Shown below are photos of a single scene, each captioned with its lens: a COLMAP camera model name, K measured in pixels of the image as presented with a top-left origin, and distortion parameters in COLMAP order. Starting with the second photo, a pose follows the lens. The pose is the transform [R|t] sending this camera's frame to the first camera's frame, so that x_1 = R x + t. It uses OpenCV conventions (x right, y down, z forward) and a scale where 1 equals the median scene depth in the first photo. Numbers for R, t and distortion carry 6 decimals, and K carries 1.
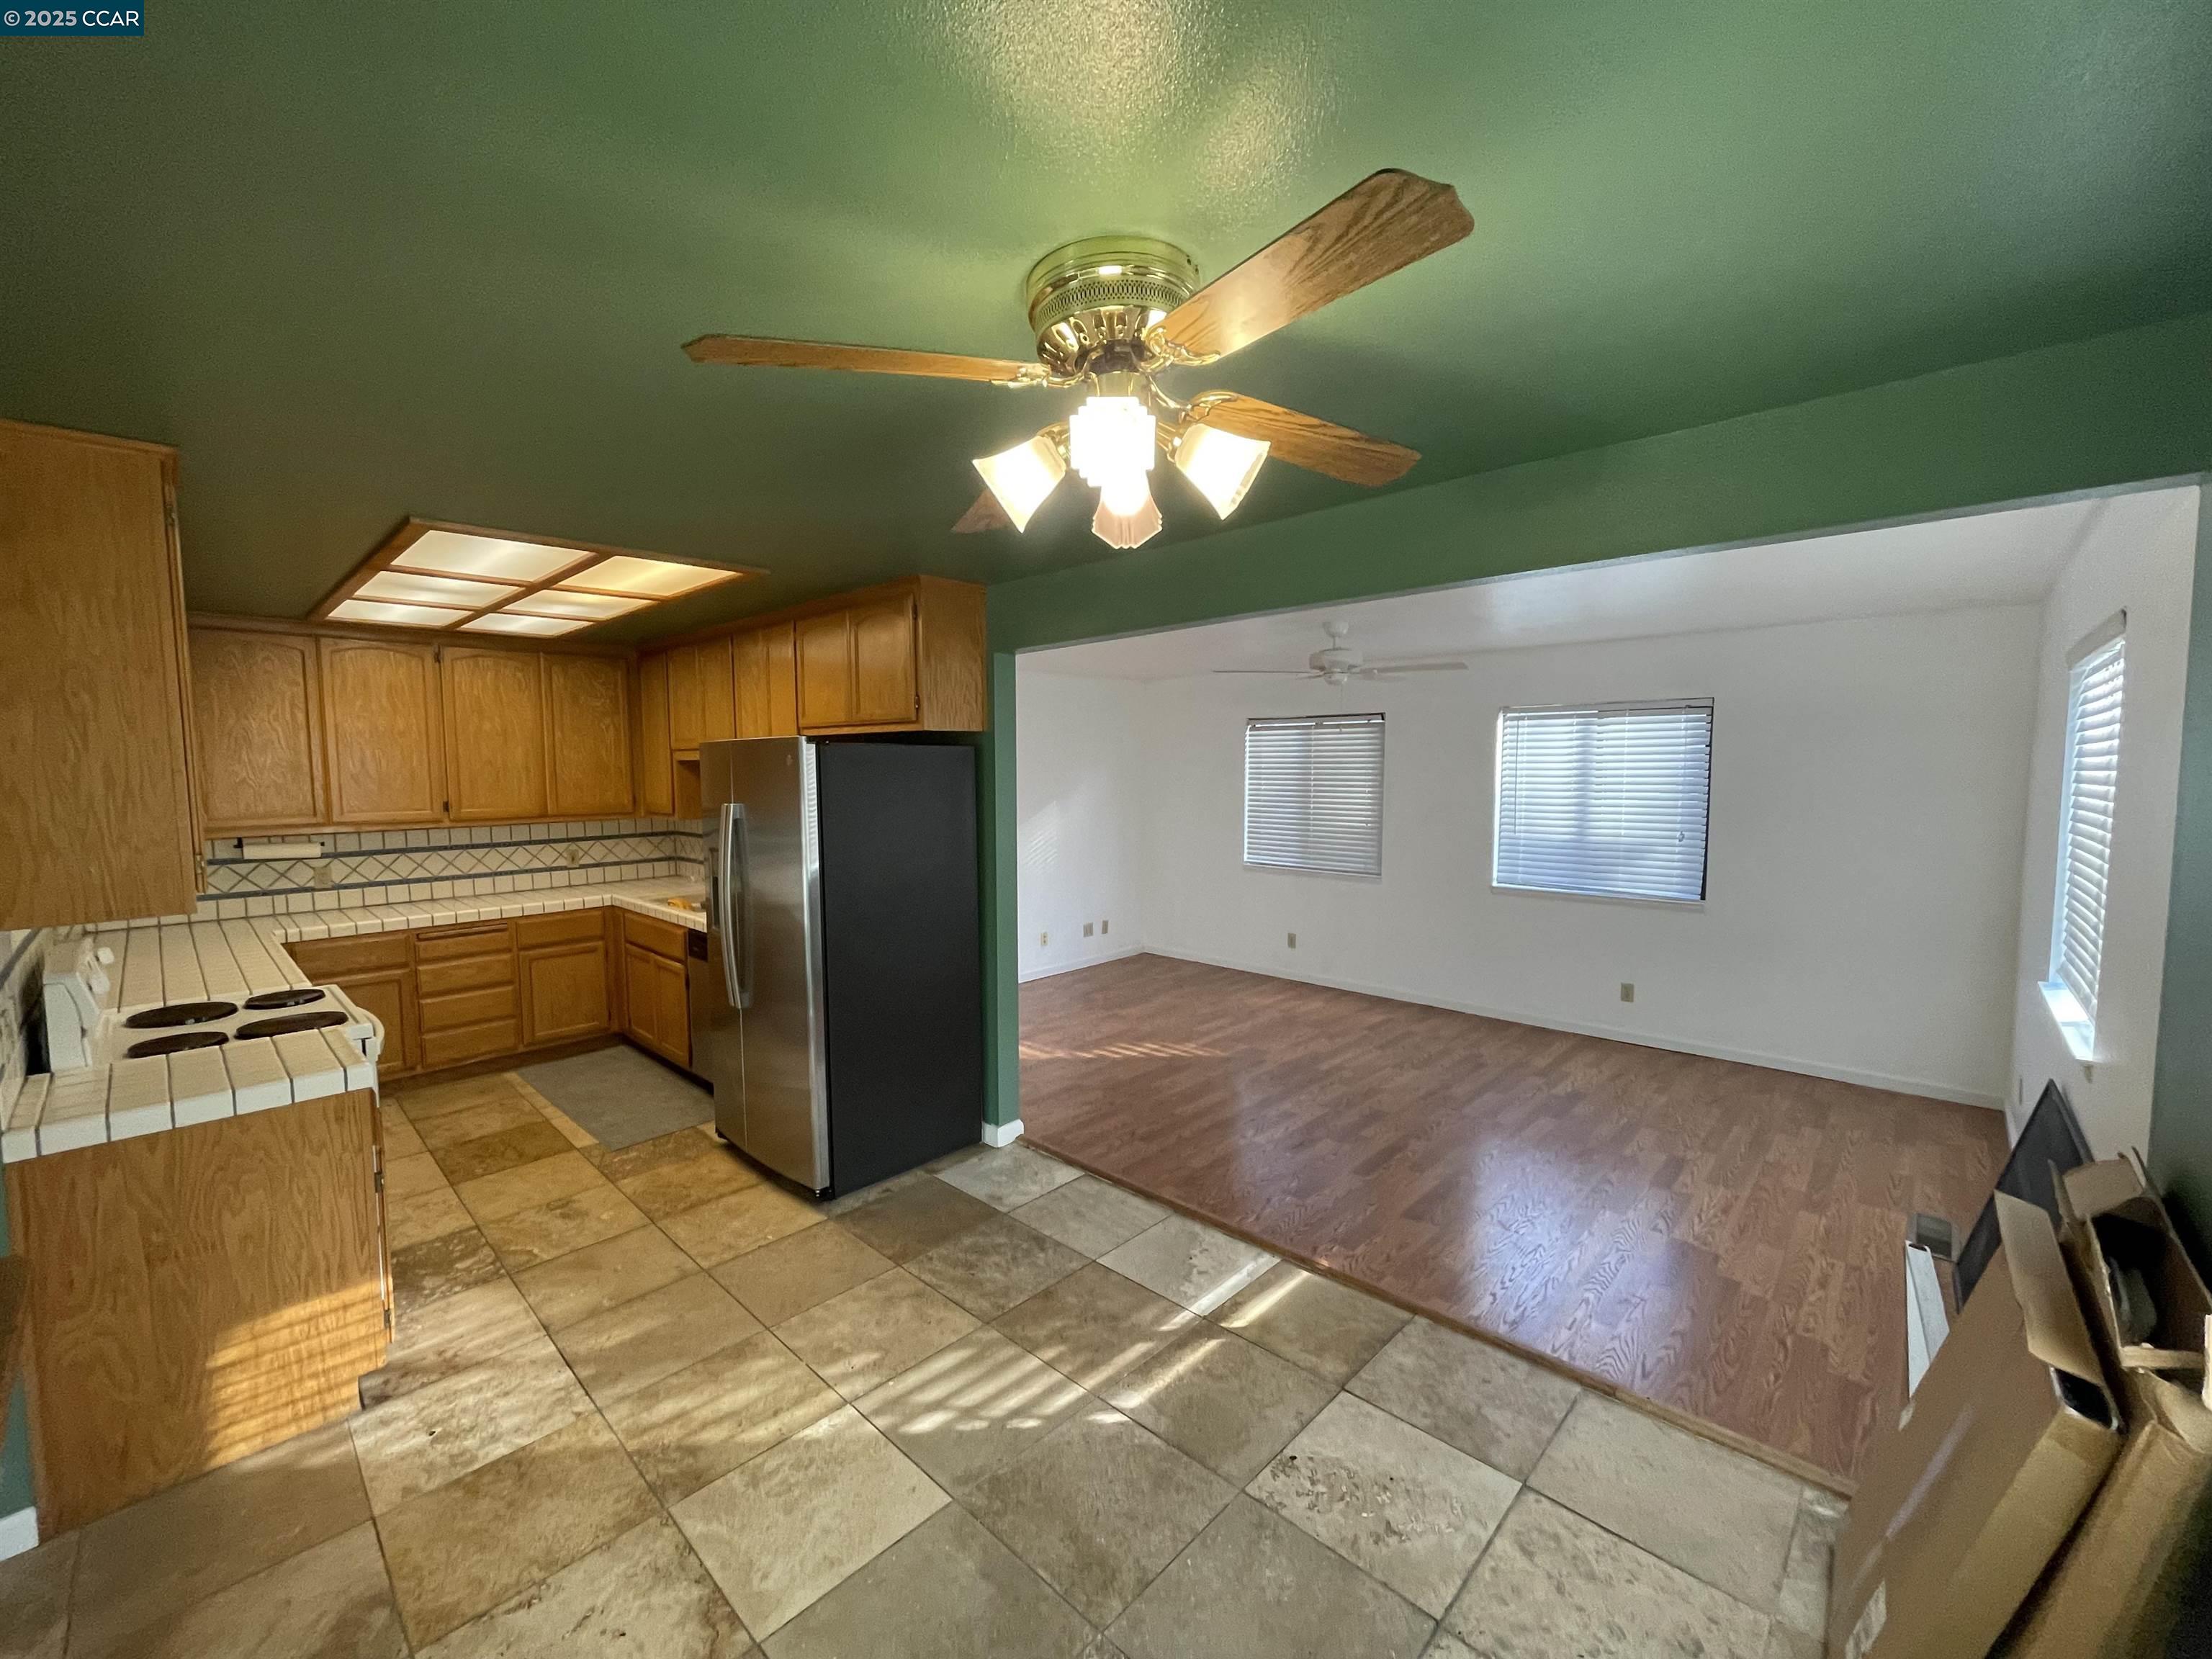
lens RADIAL K [[894.5, 0, 1102.3], [0, 894.5, 828.3], [0, 0, 1]] dist [-0.002356, 0.000204]
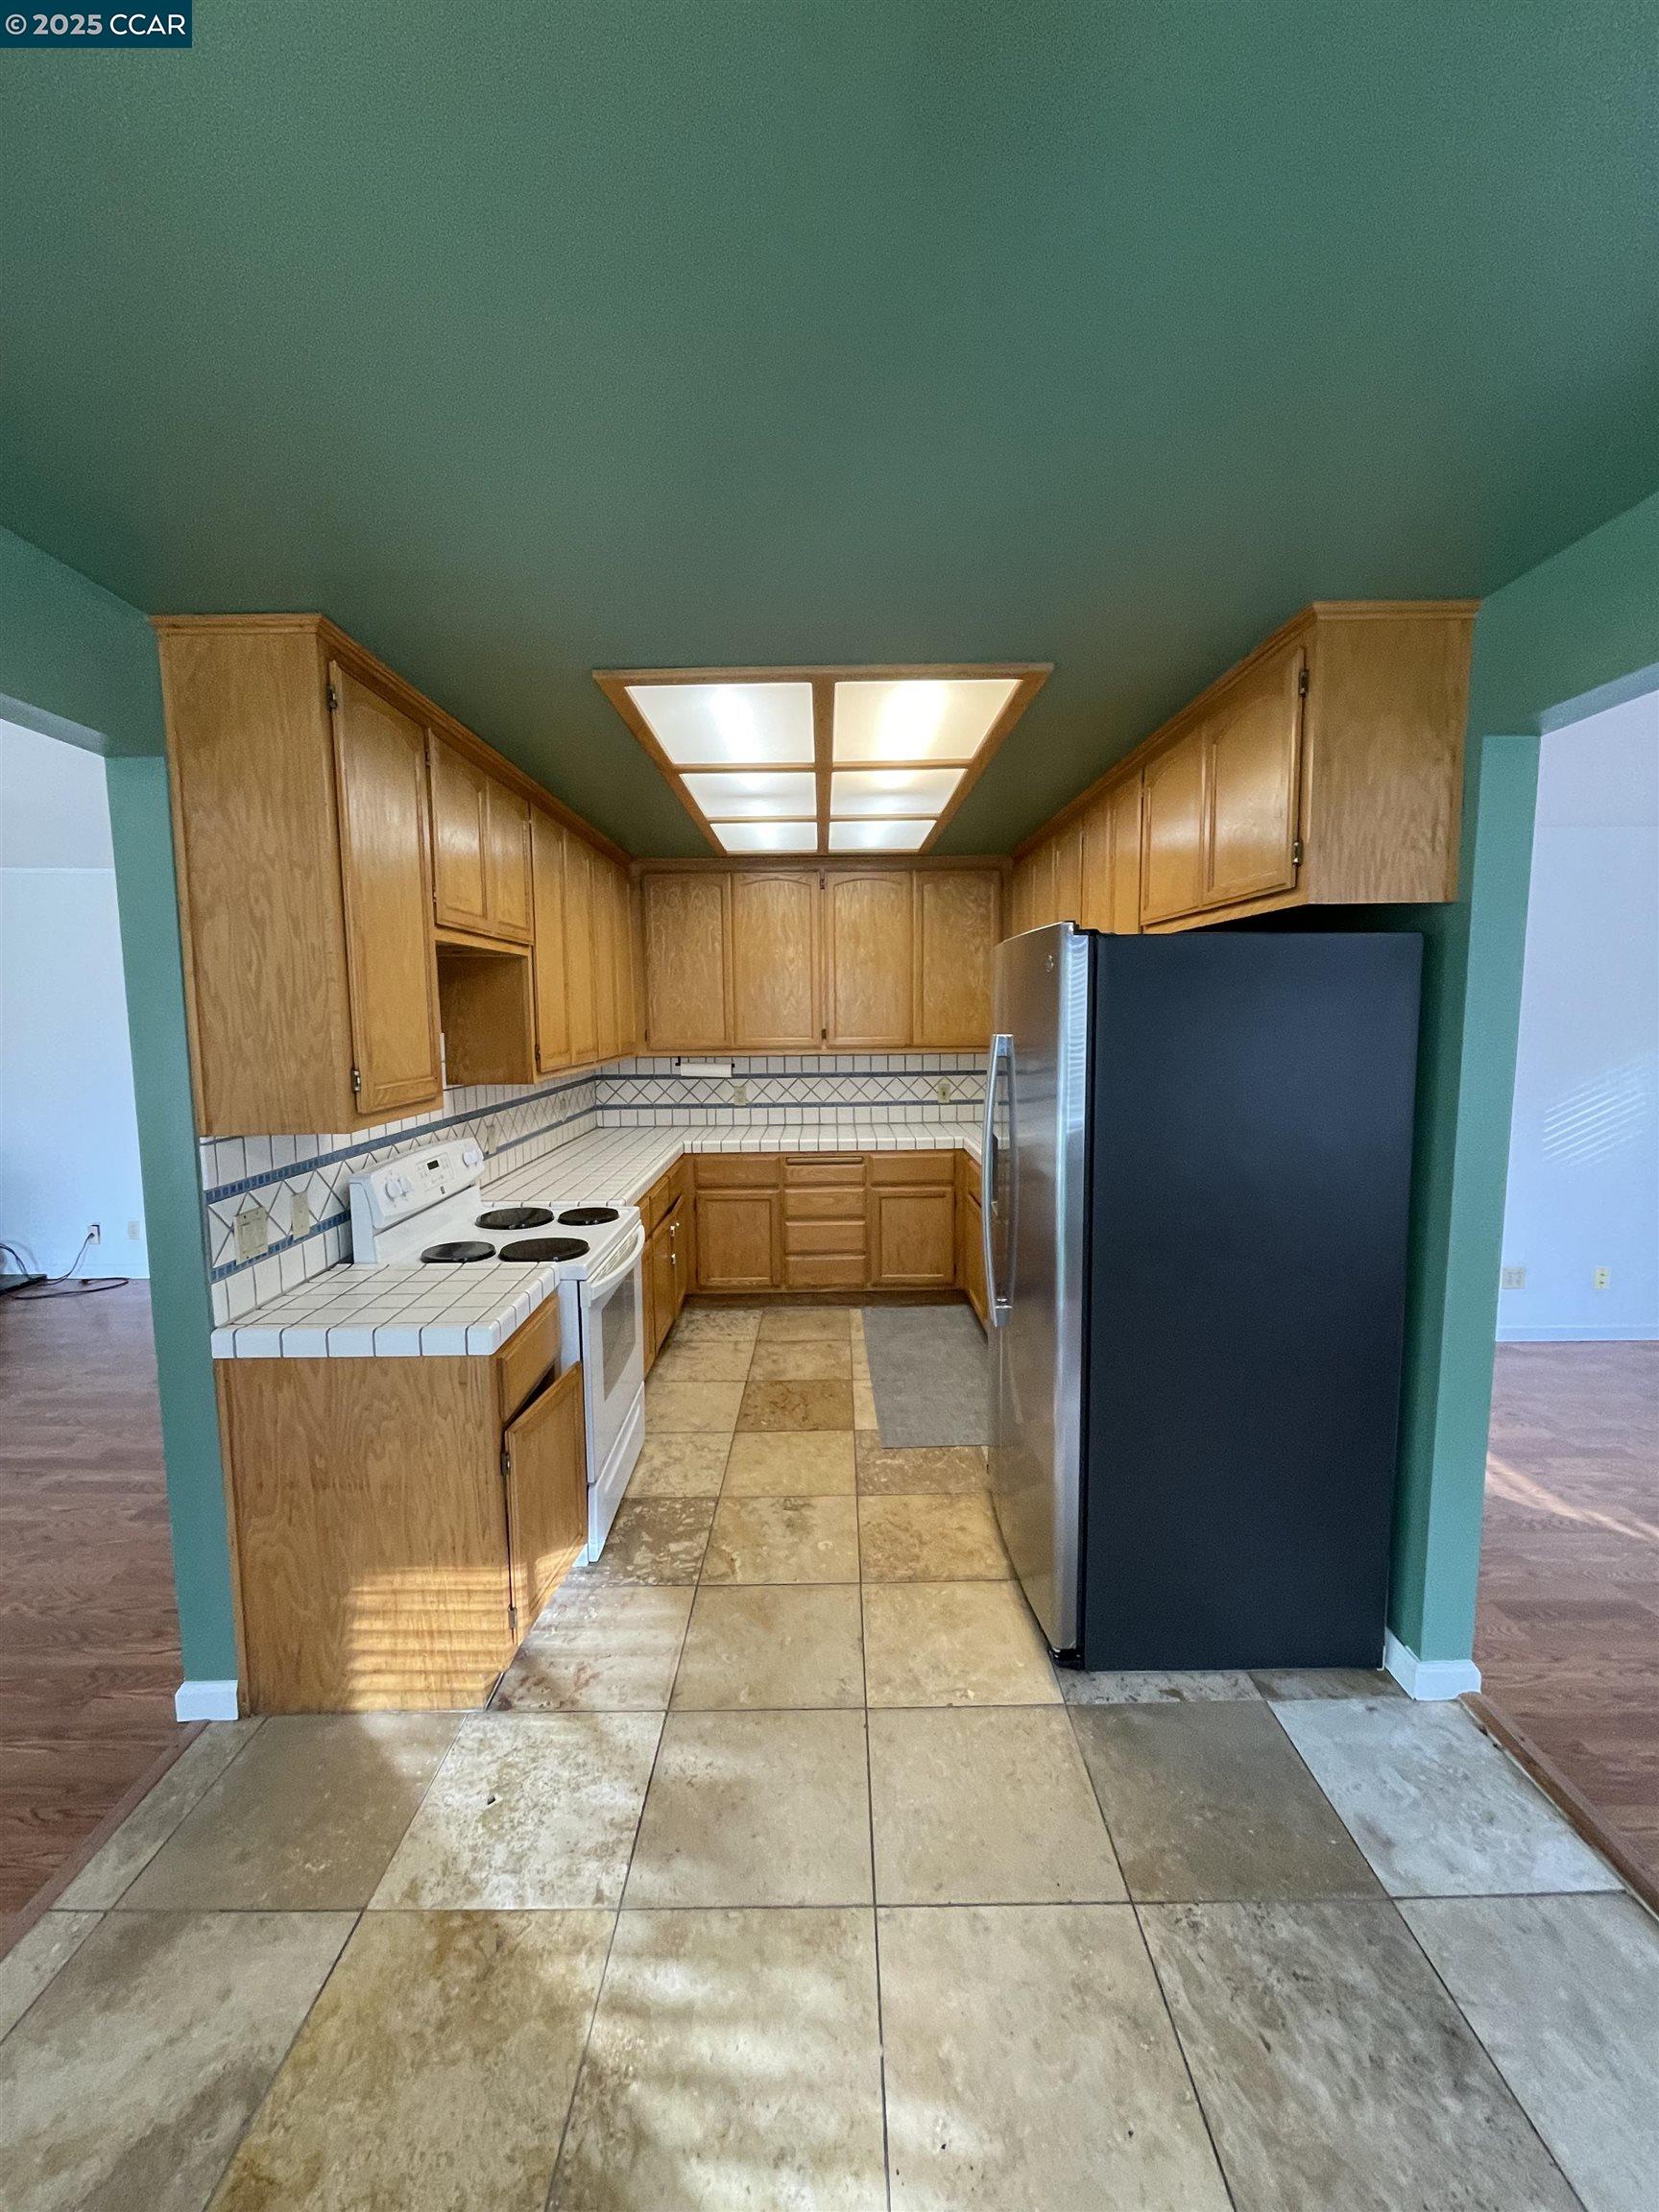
lens RADIAL K [[894.5, 0, 831.9], [0, 894.5, 1098.8], [0, 0, 1]] dist [-0.002356, 0.000204]
pose [[0.692316, 0.071709, -0.718022, -0.002450], [-0.047244, 0.997419, 0.054060, -0.007843], [0.720046, -0.003504, 0.693918, 0.395683]]
